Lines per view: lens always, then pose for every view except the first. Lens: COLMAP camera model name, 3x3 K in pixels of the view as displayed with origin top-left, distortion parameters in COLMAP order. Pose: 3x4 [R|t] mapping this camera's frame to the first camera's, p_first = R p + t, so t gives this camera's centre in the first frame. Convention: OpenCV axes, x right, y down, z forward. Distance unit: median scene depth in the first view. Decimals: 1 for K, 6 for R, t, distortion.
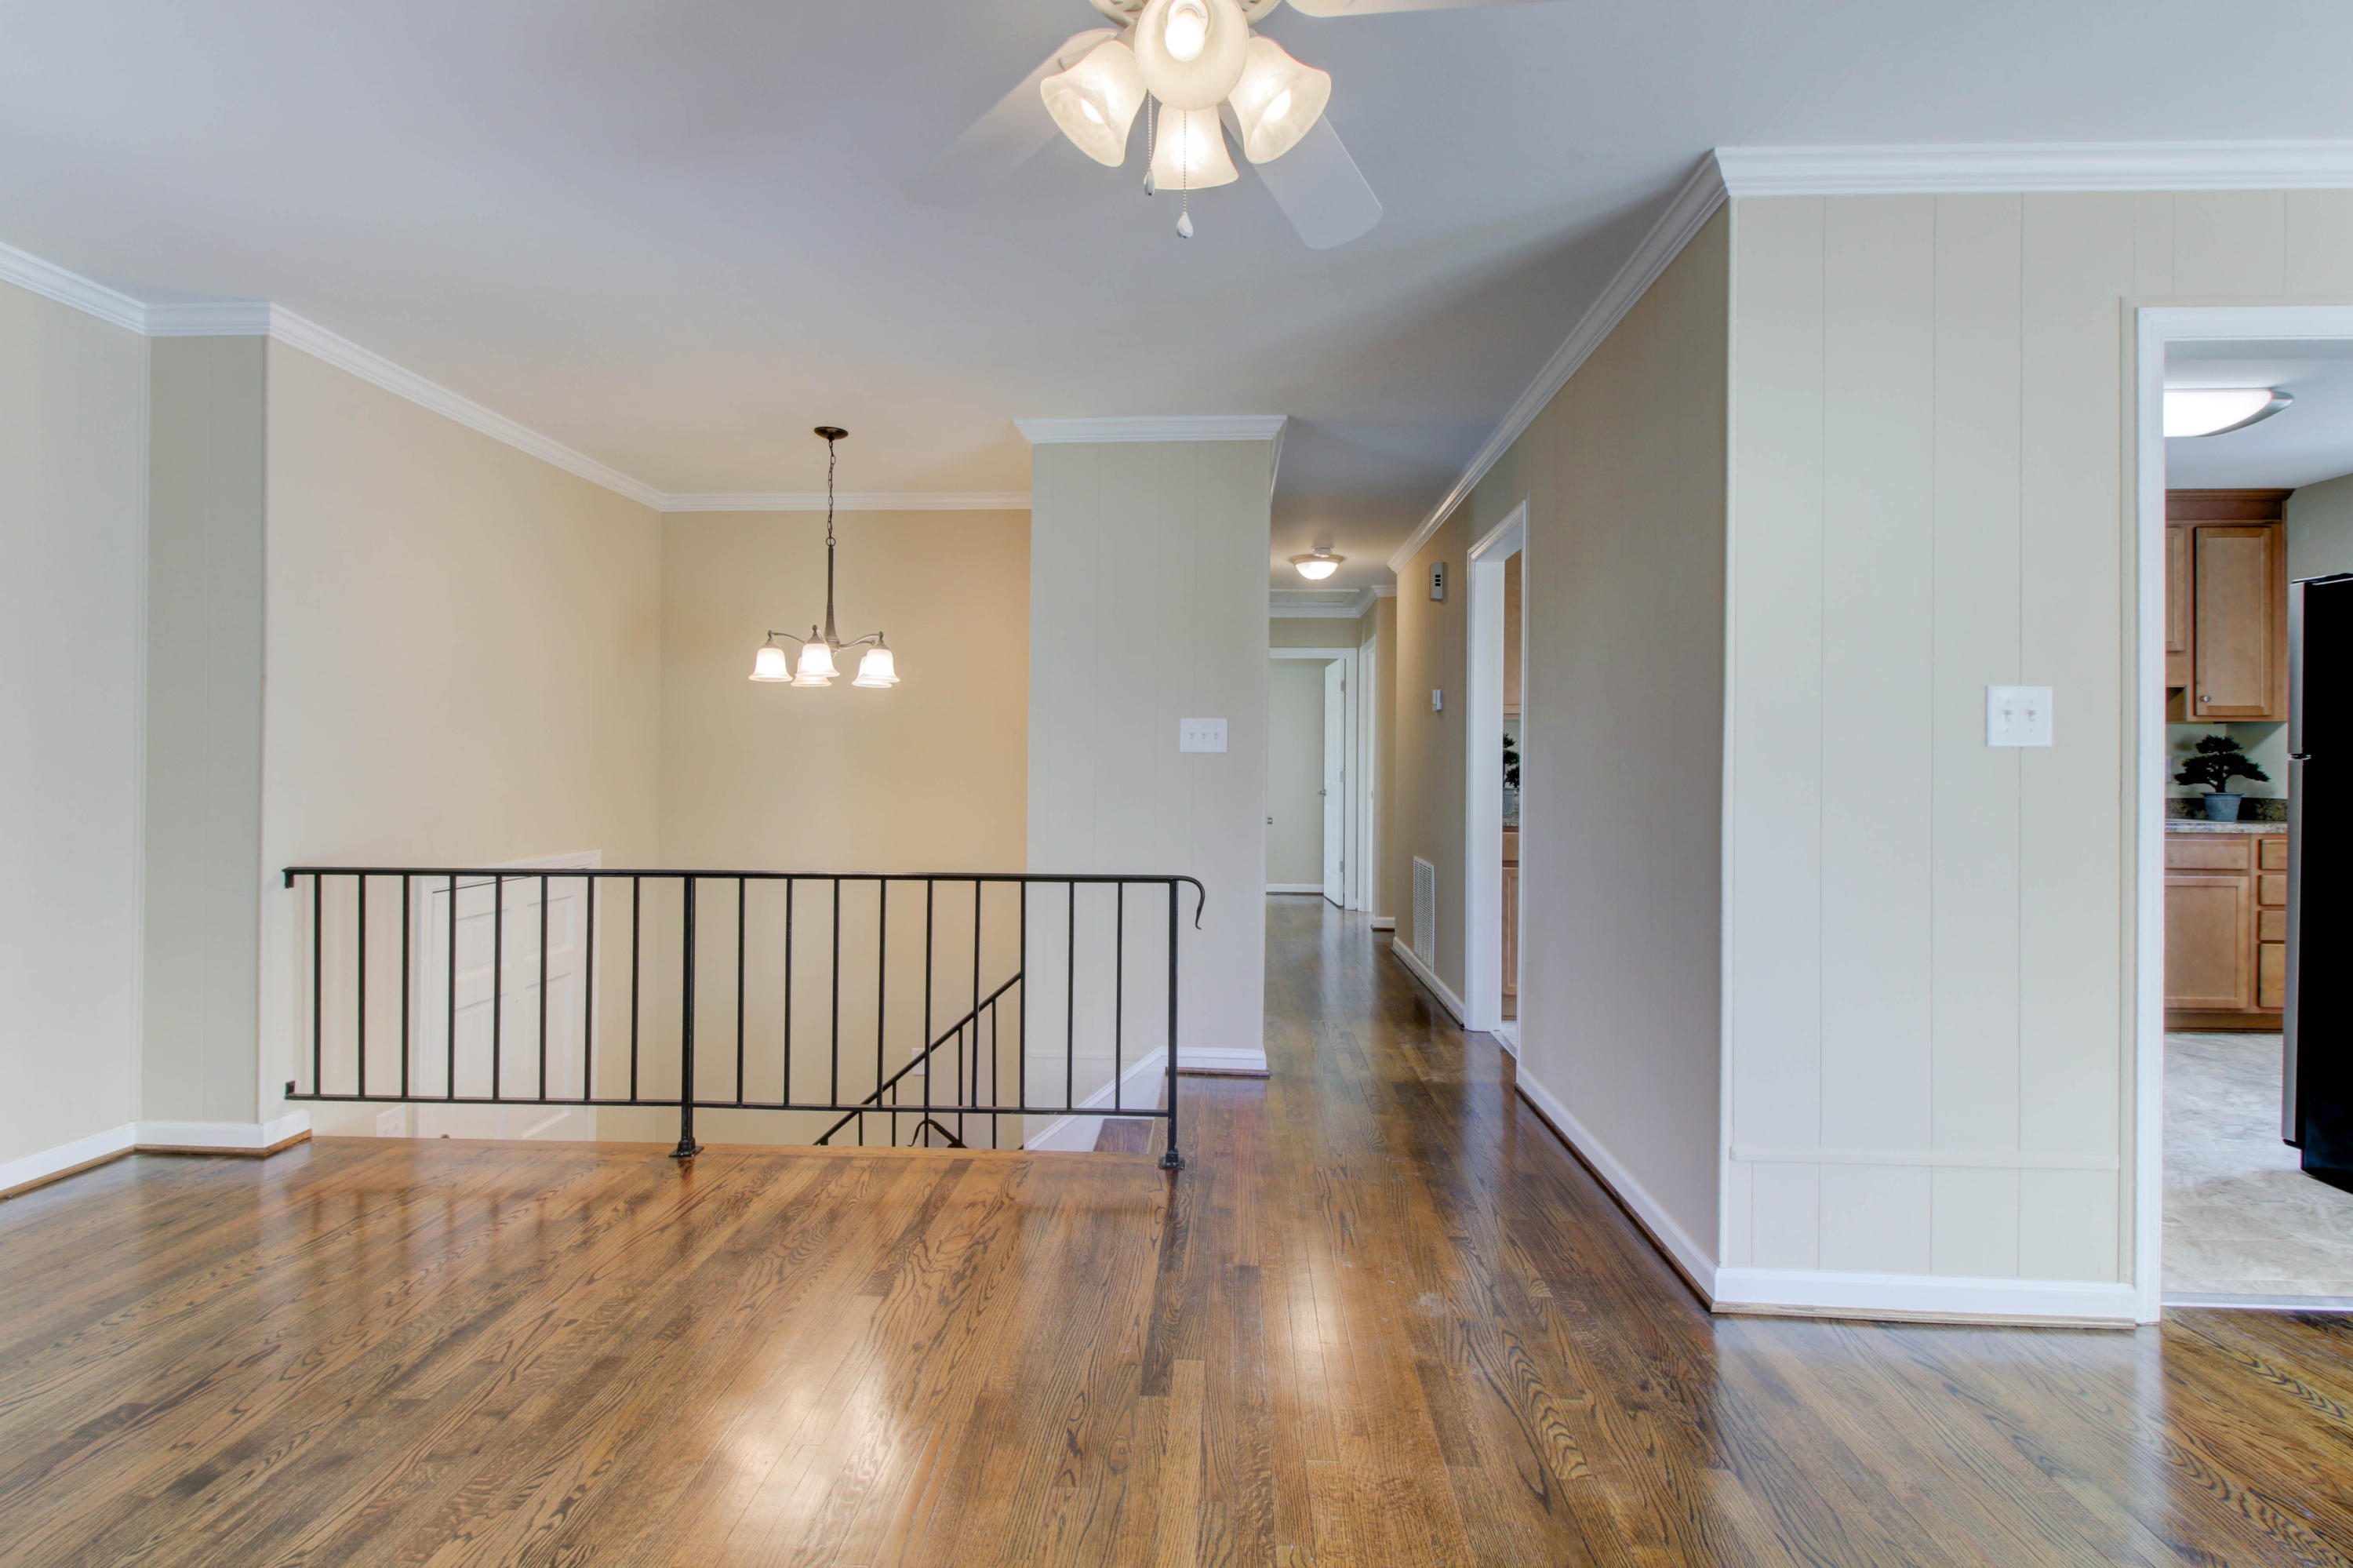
lens RADIAL K [[1065.8, 0, 1175.9], [0, 1065.8, 770.3], [0, 0, 1]] dist [0.020517, -0.014396]
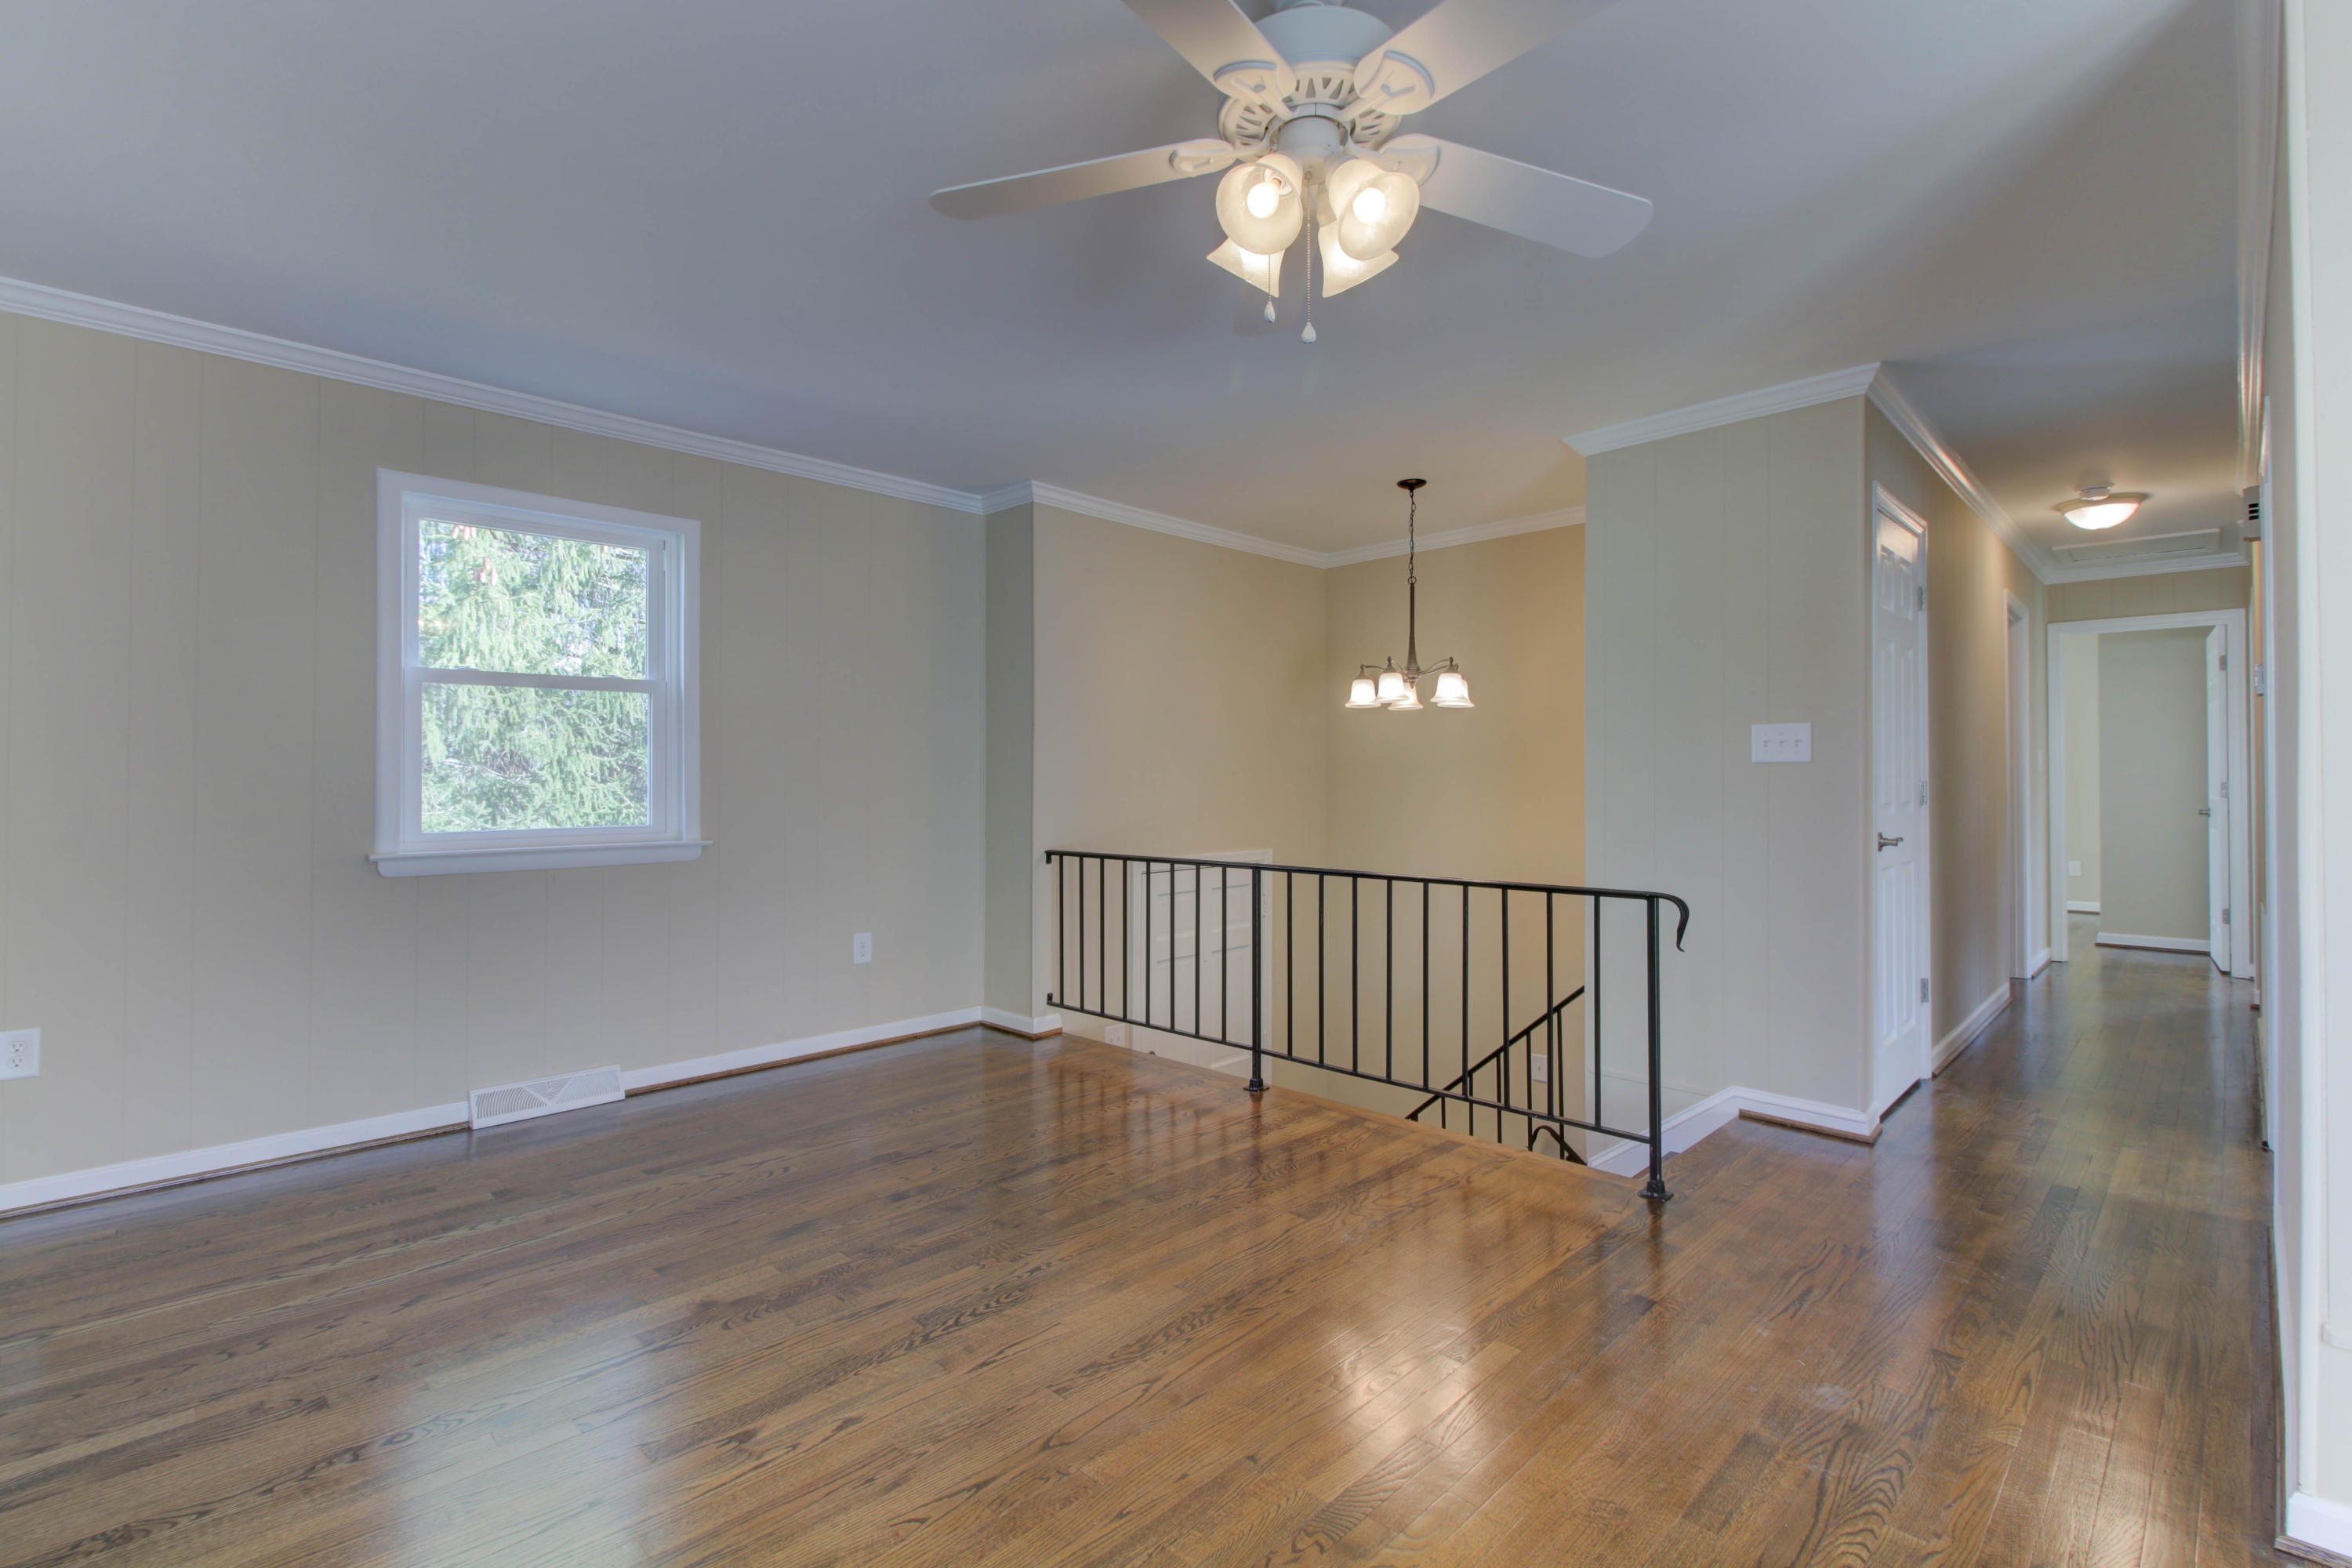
lens RADIAL K [[1065.3, 0, 1175.4], [0, 1065.3, 770.4], [0, 0, 1]] dist [0.020517, -0.014396]
pose [[0.748992, -0.013459, -0.662442, 0.261370], [0.003891, 0.999866, -0.015914, 0.002712], [0.662567, 0.009342, 0.748944, -0.002305]]
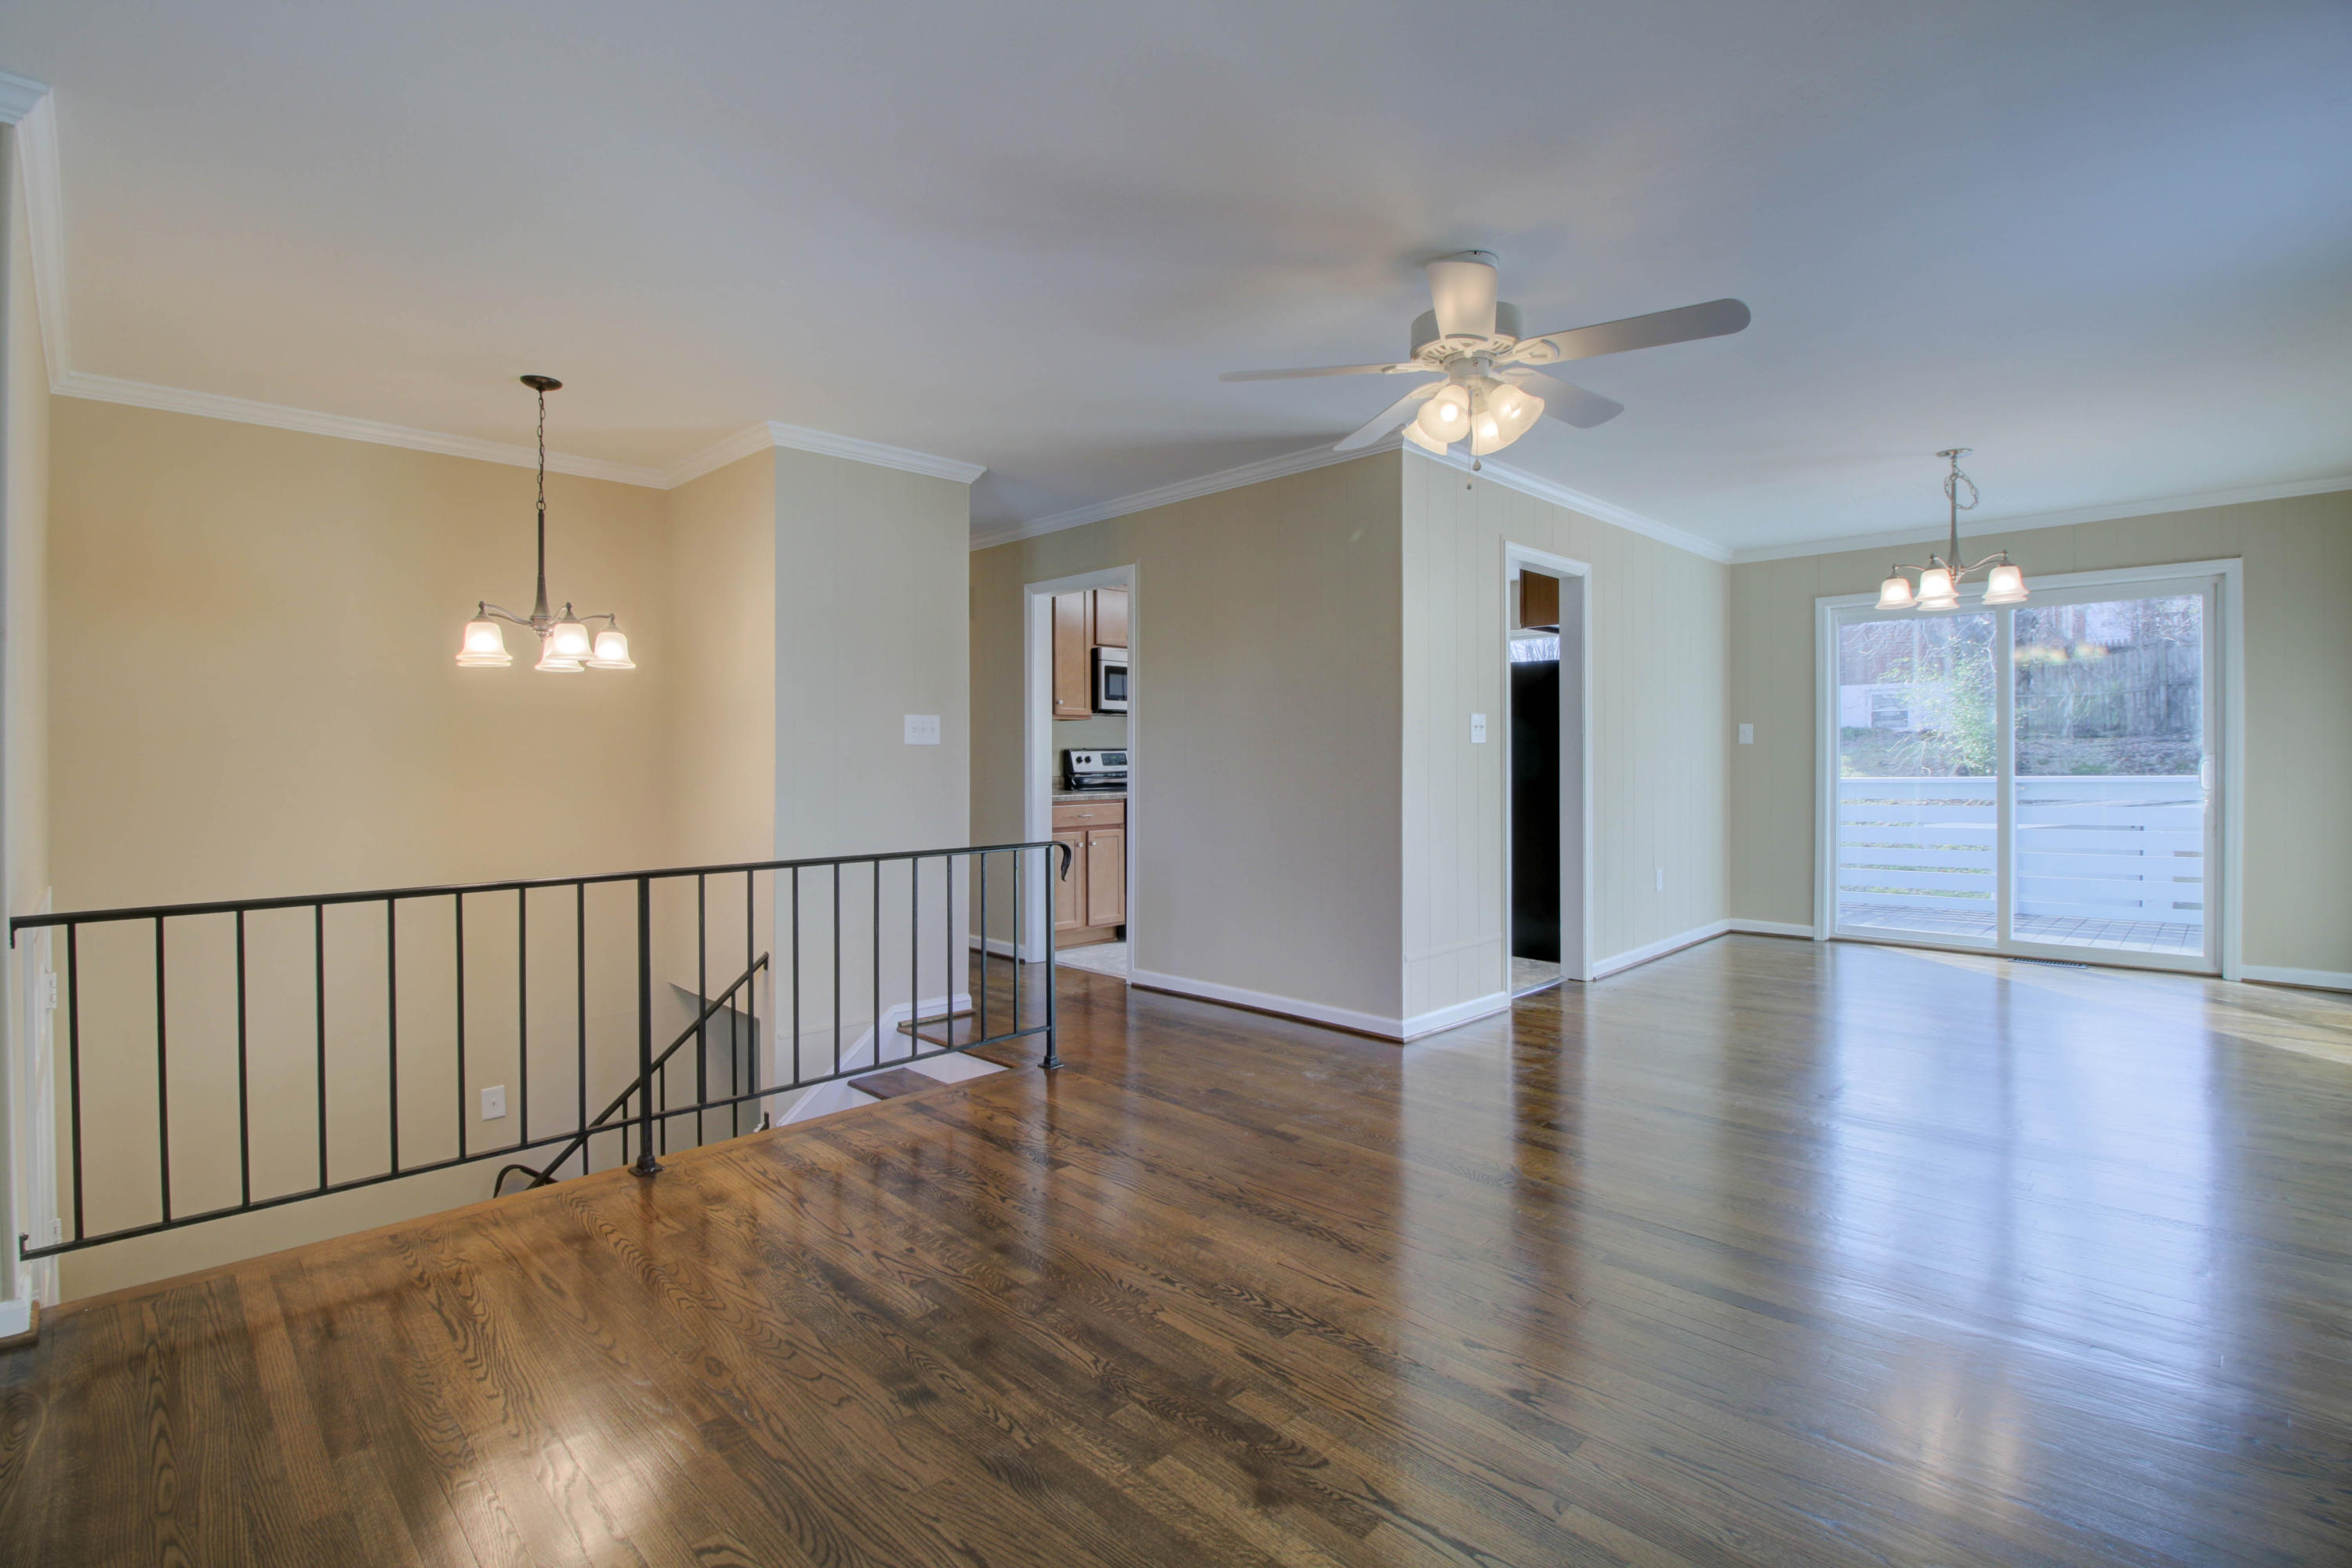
lens RADIAL K [[1065.3, 0, 1175.4], [0, 1065.3, 770.4], [0, 0, 1]] dist [0.020517, -0.014396]
pose [[0.679346, -0.018671, 0.733581, -0.704656], [0.009022, 0.999813, 0.017092, -0.006253], [-0.733763, -0.004993, 0.679388, 0.015180]]
